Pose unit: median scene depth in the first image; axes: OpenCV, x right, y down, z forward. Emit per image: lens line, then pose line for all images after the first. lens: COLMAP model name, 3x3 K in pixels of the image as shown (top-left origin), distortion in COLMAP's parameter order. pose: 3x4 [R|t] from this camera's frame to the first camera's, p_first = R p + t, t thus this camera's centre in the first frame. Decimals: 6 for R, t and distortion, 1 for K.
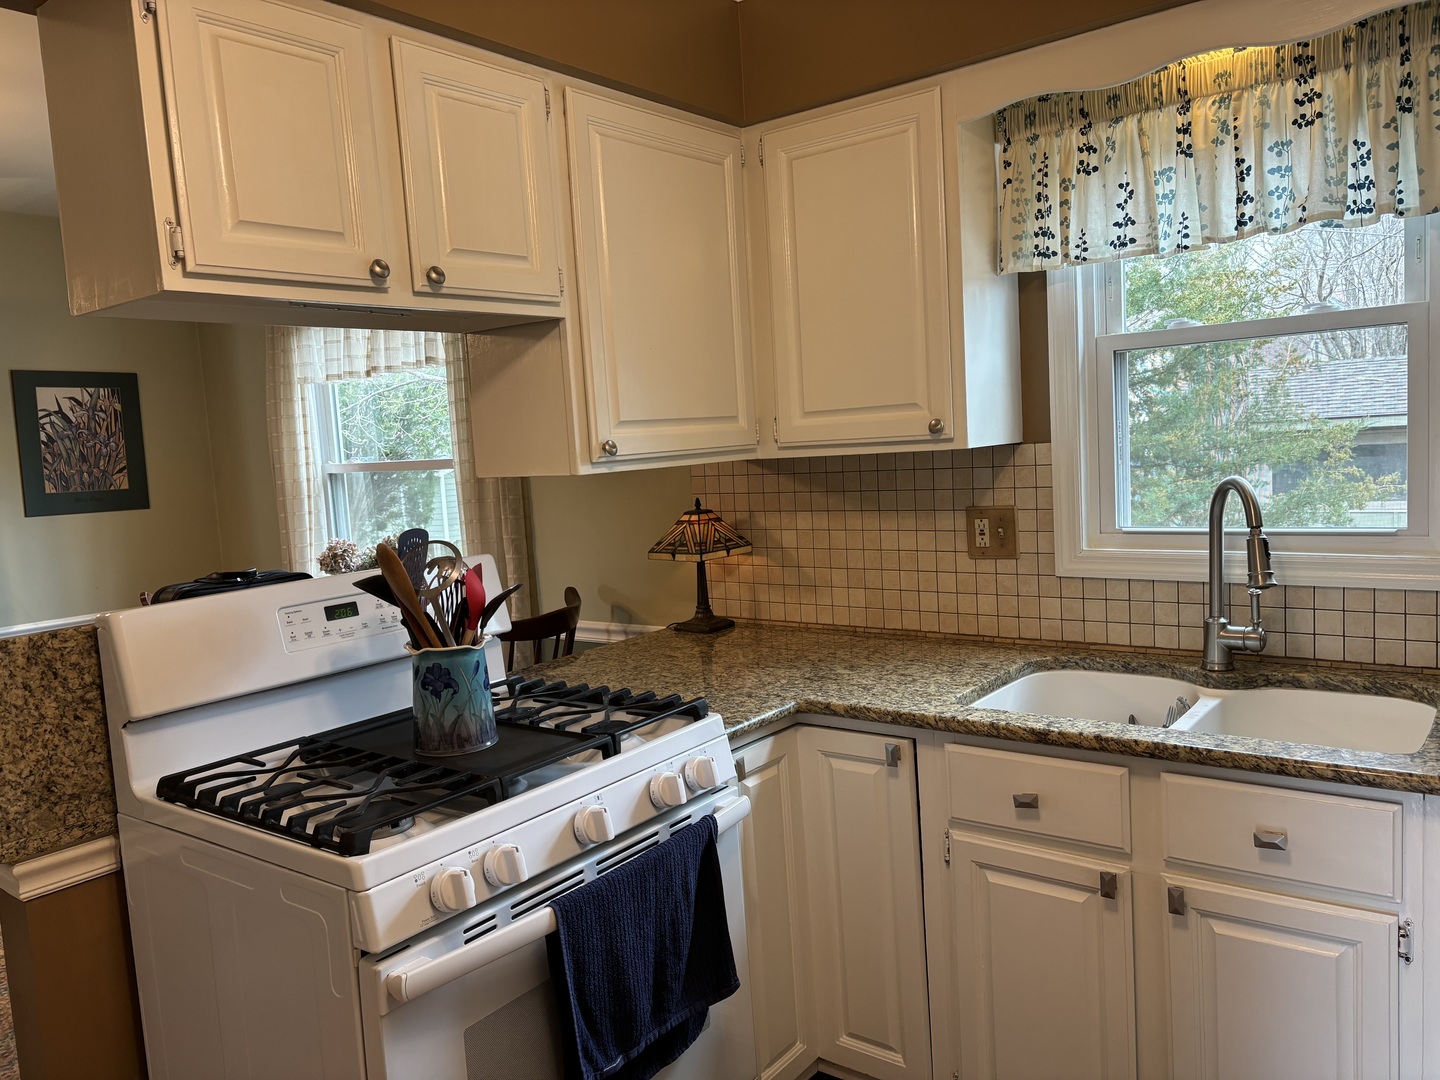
lens RADIAL K [[1085.1, 0, 721.3], [0, 1085.1, 541.4], [0, 0, 1]] dist [0.048045, -0.048176]
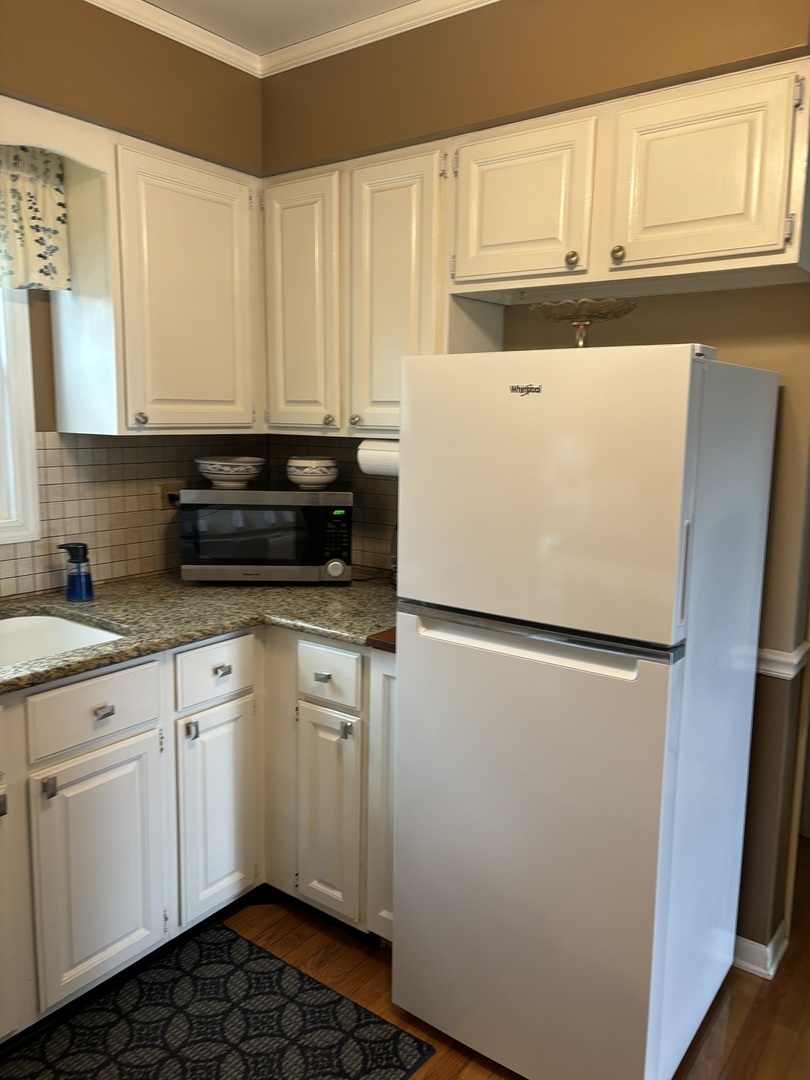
lens RADIAL K [[813.8, 0, 407.1], [0, 813.8, 537.2], [0, 0, 1]] dist [0.048045, -0.048176]
pose [[-0.025373, -0.078915, 0.996558, -0.600966], [0.091212, 0.992538, 0.080919, -0.014995], [-0.995508, 0.092951, -0.017986, 0.591785]]
